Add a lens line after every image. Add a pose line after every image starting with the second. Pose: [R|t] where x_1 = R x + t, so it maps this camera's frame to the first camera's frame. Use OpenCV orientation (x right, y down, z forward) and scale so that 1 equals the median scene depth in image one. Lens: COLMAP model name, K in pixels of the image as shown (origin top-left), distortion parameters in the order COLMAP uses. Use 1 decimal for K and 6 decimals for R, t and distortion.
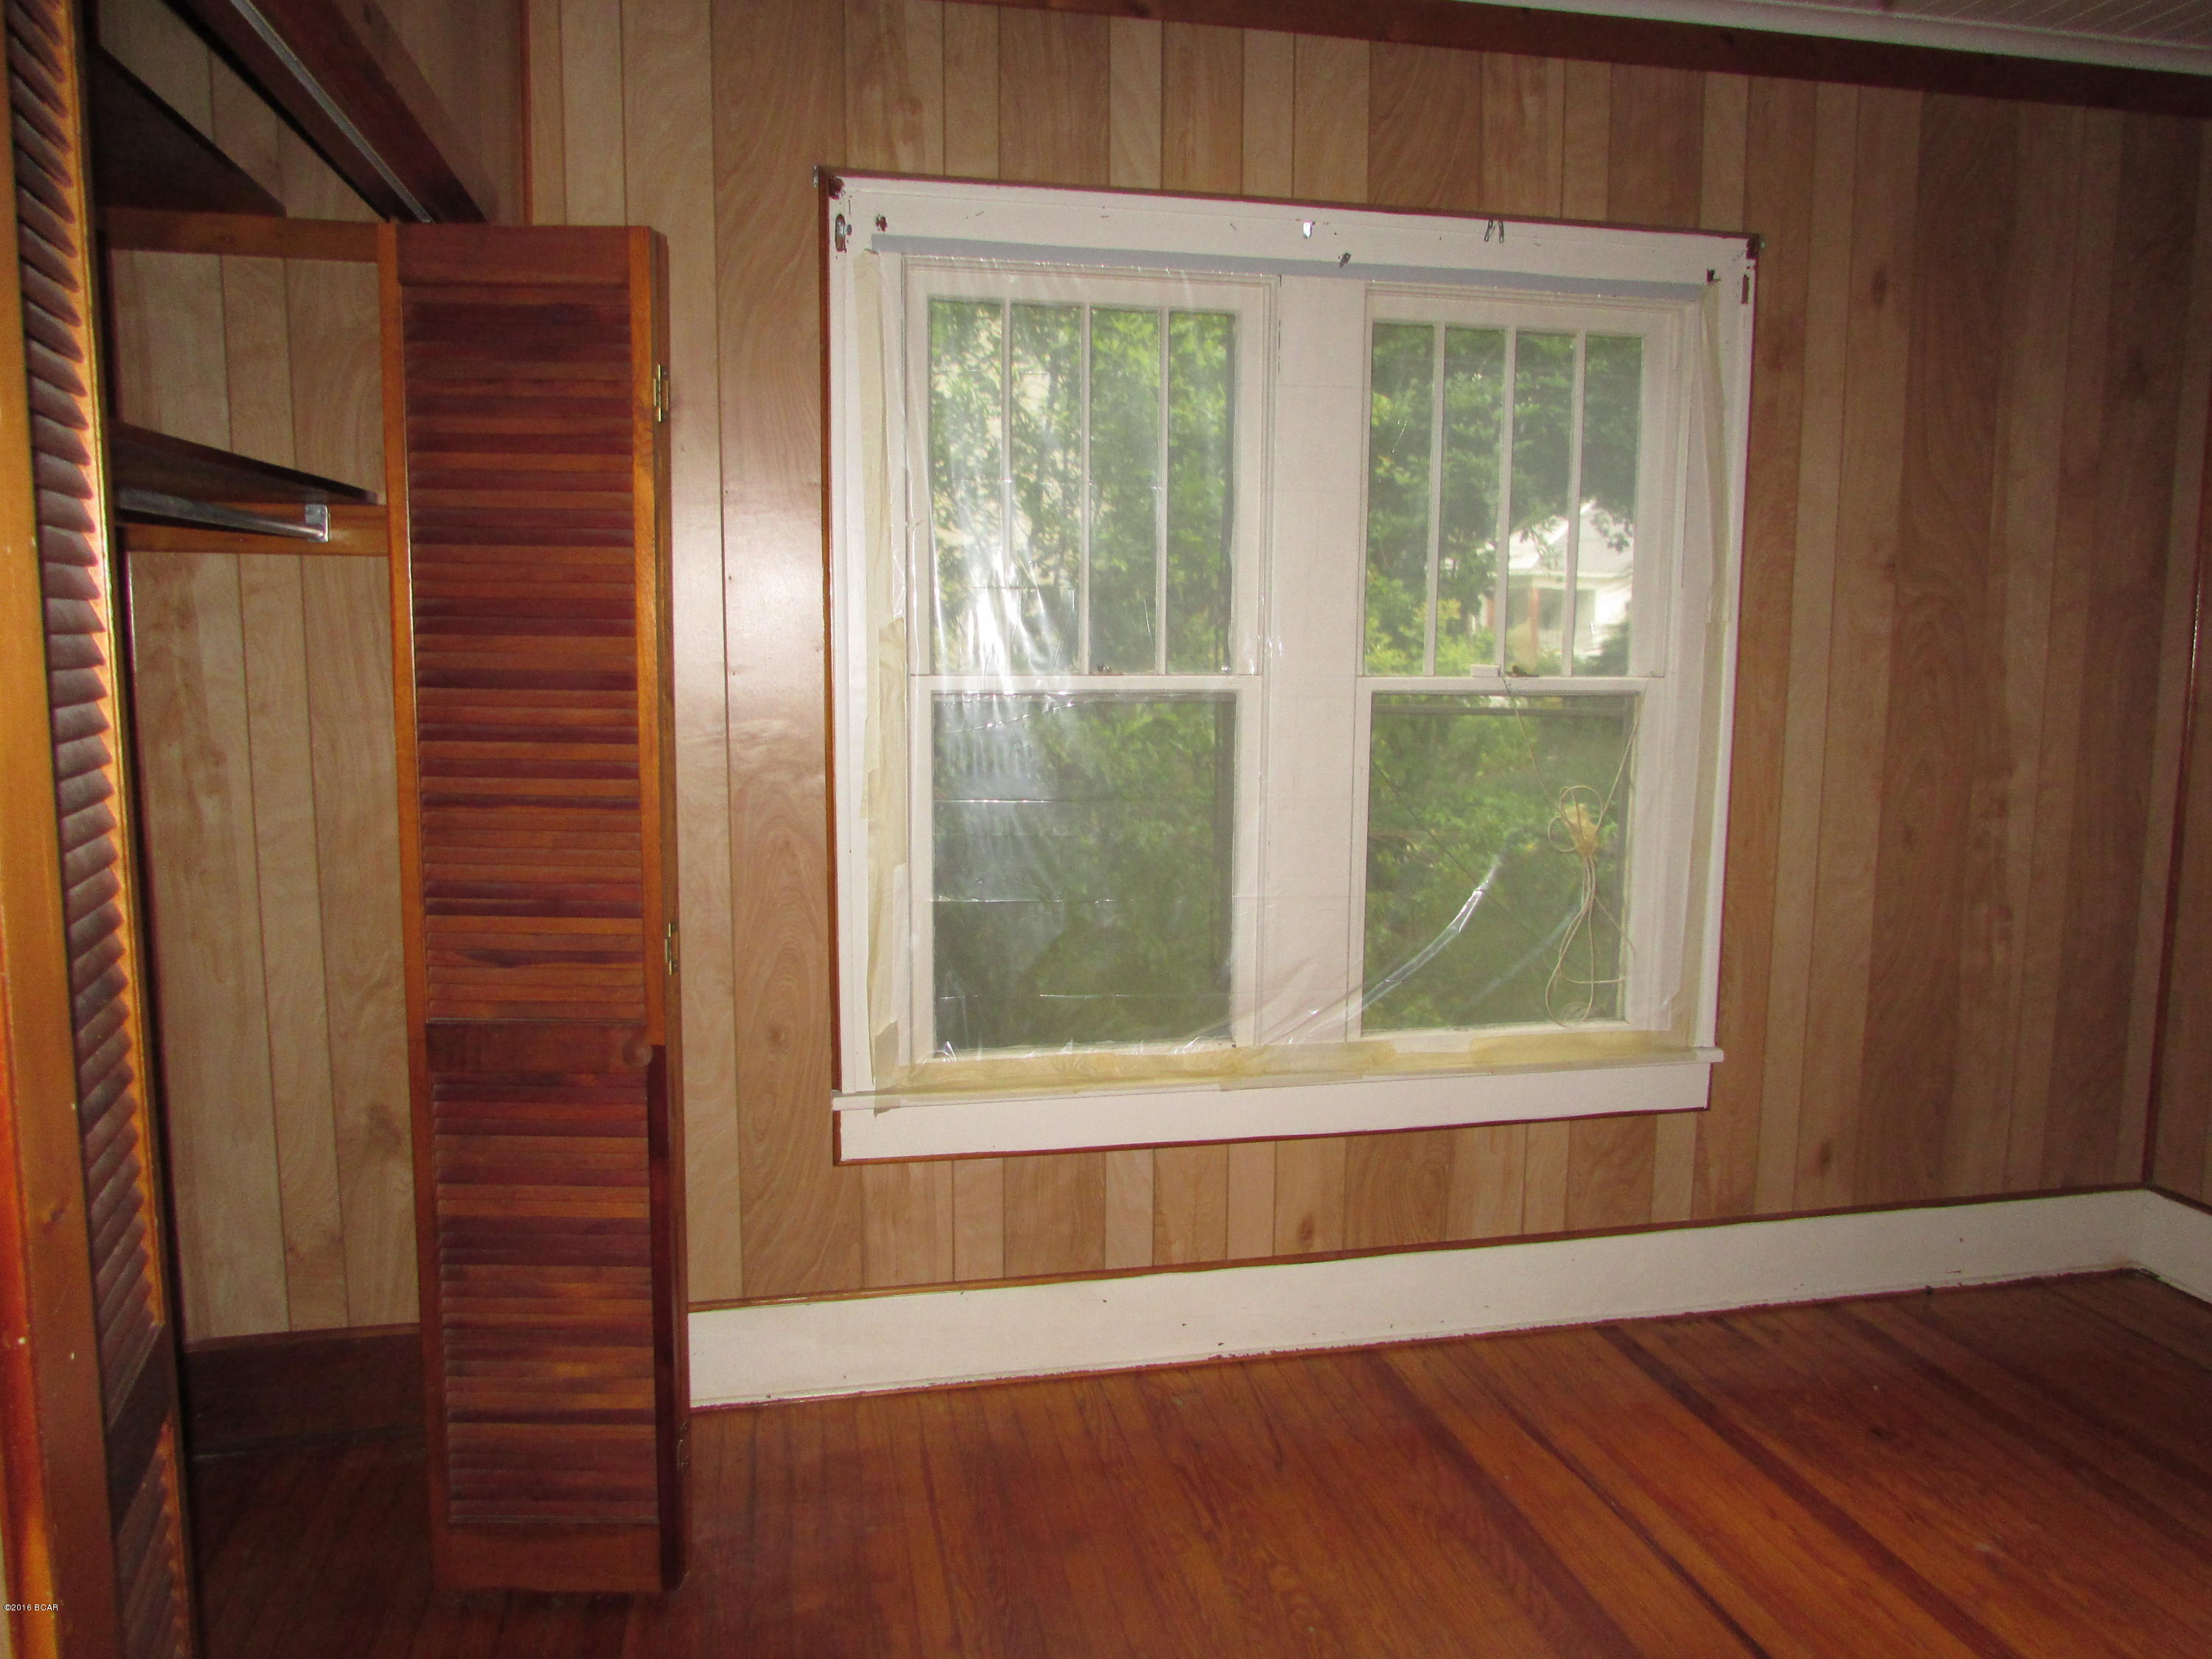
lens RADIAL K [[1574.2, 0, 1108.0], [0, 1574.2, 828.0], [0, 0, 1]] dist [-0.033521, 0.011055]
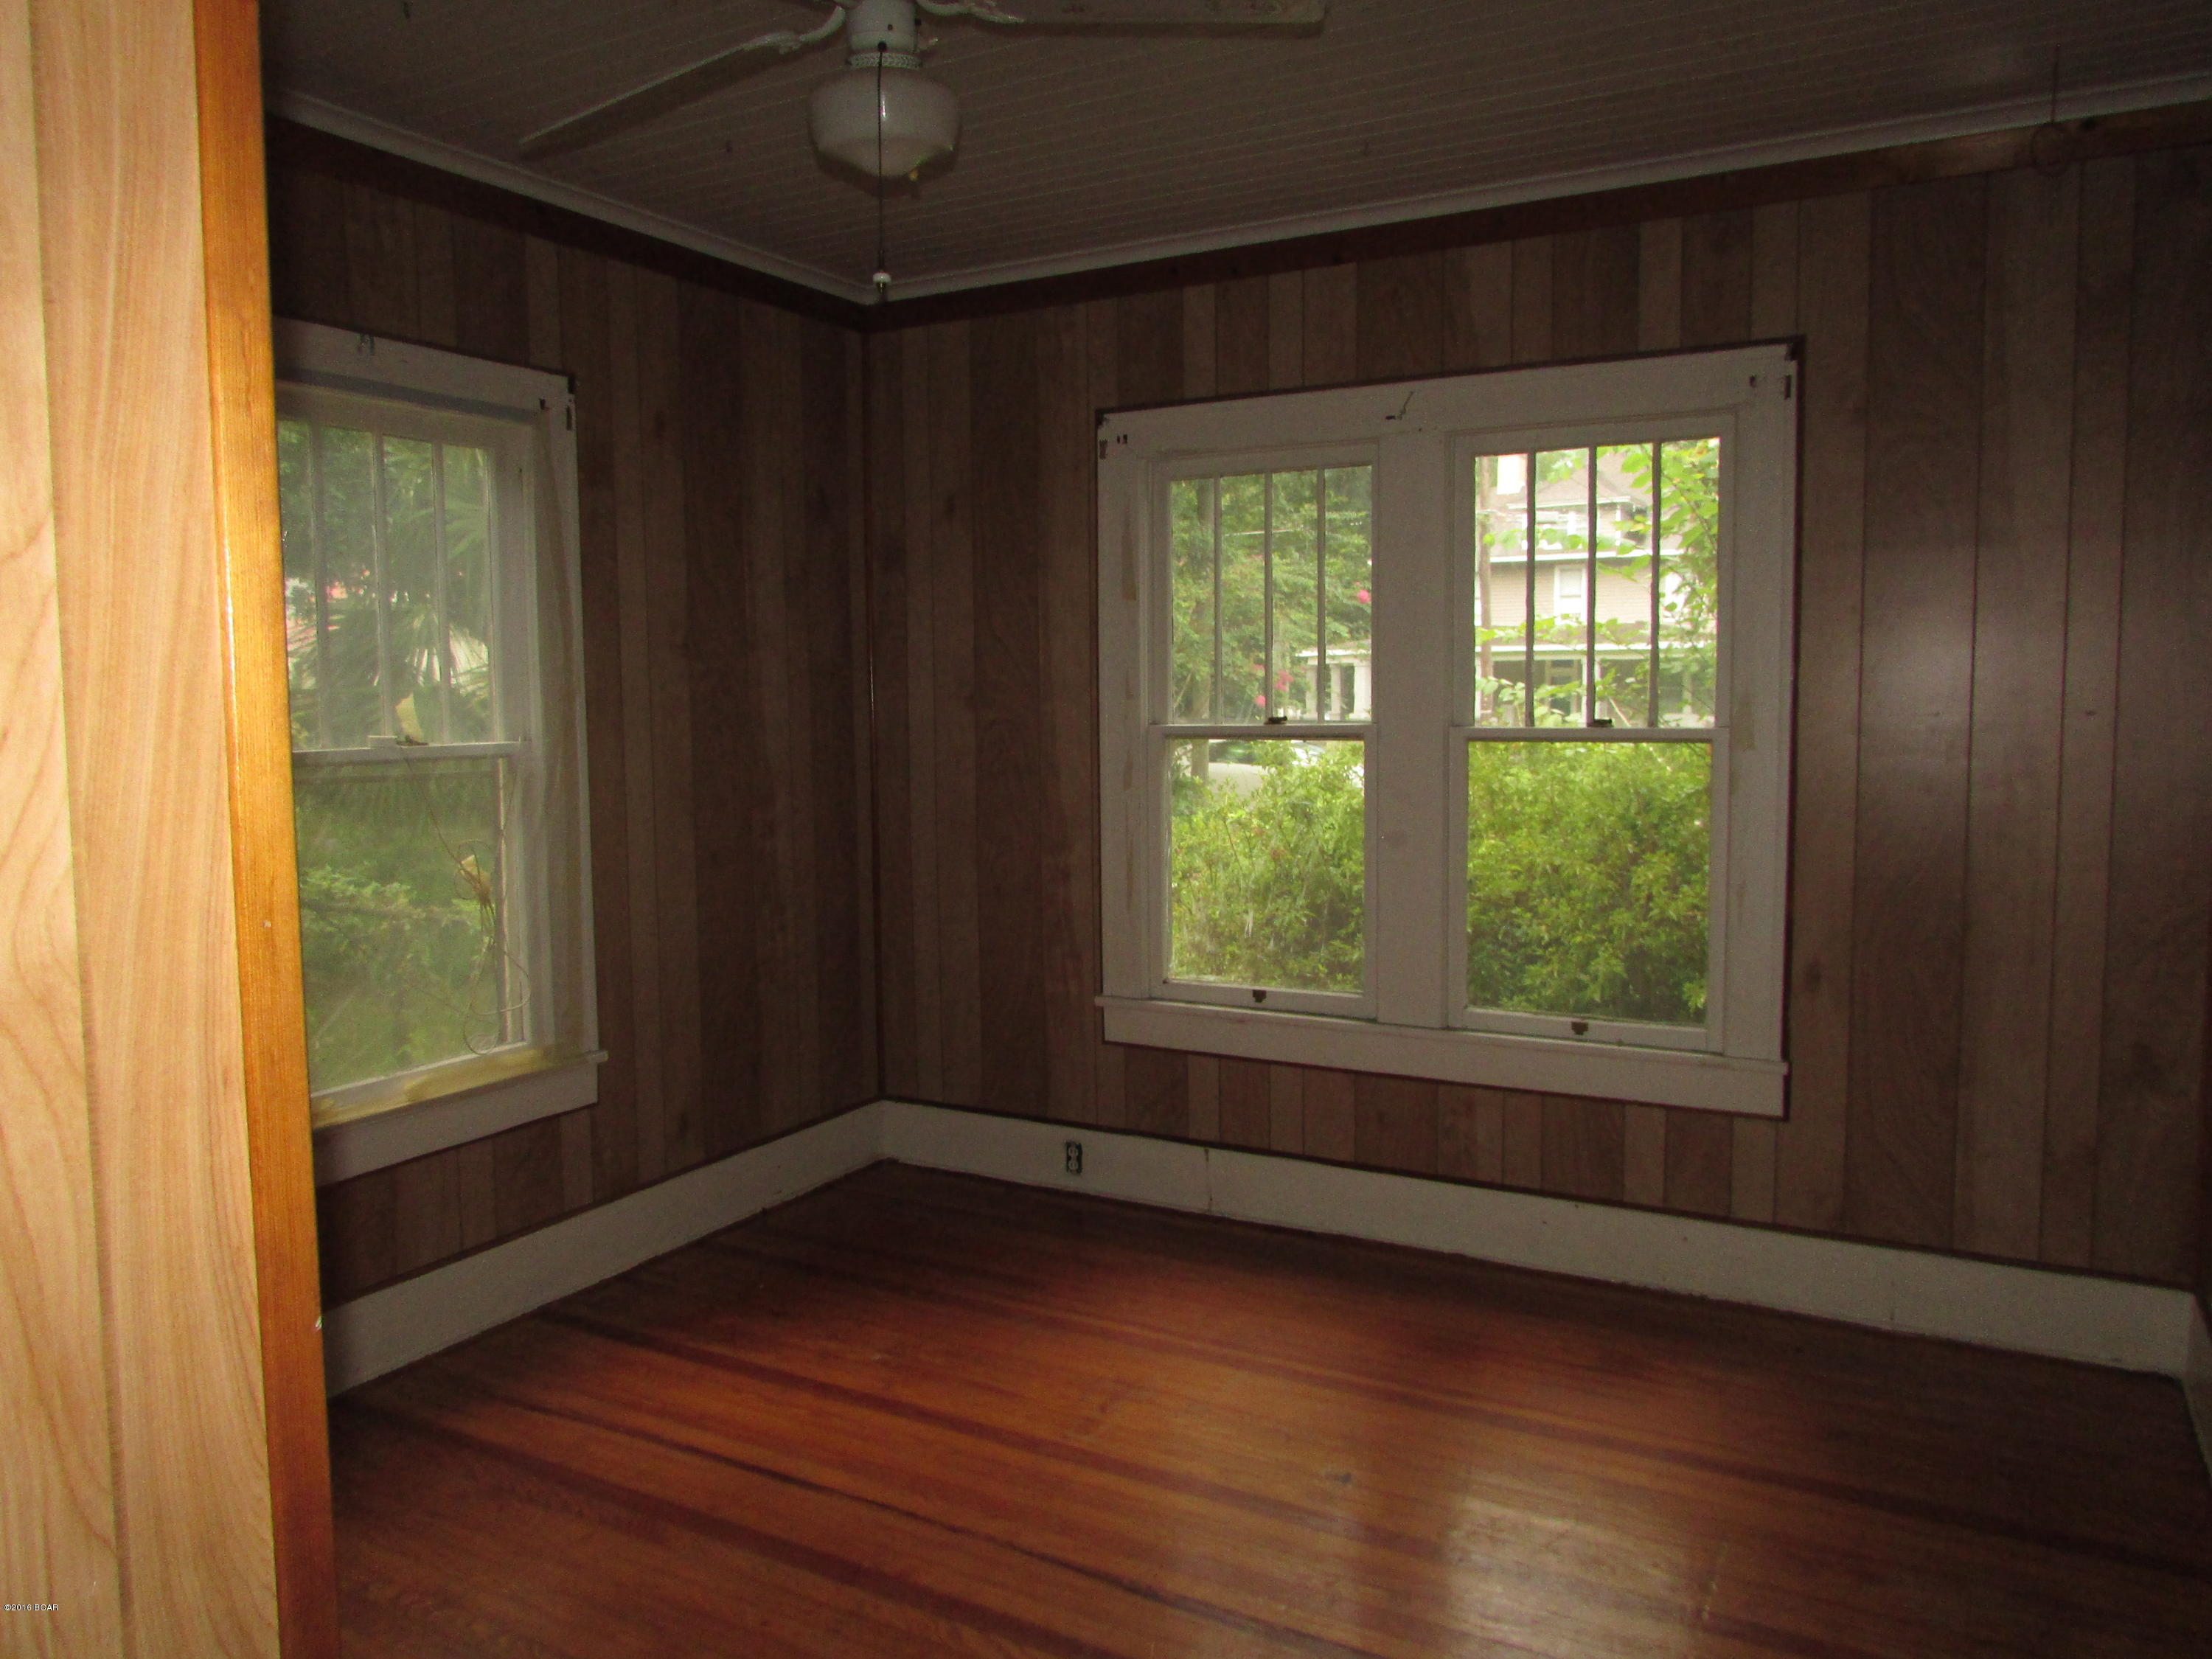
lens RADIAL K [[1574.2, 0, 1118.4], [0, 1574.2, 826.6], [0, 0, 1]] dist [-0.033521, 0.011055]
pose [[0.651232, -0.078534, 0.754804, -0.238958], [0.108722, 0.994026, 0.009620, 0.003607], [-0.751050, 0.075799, 0.655880, -0.085548]]
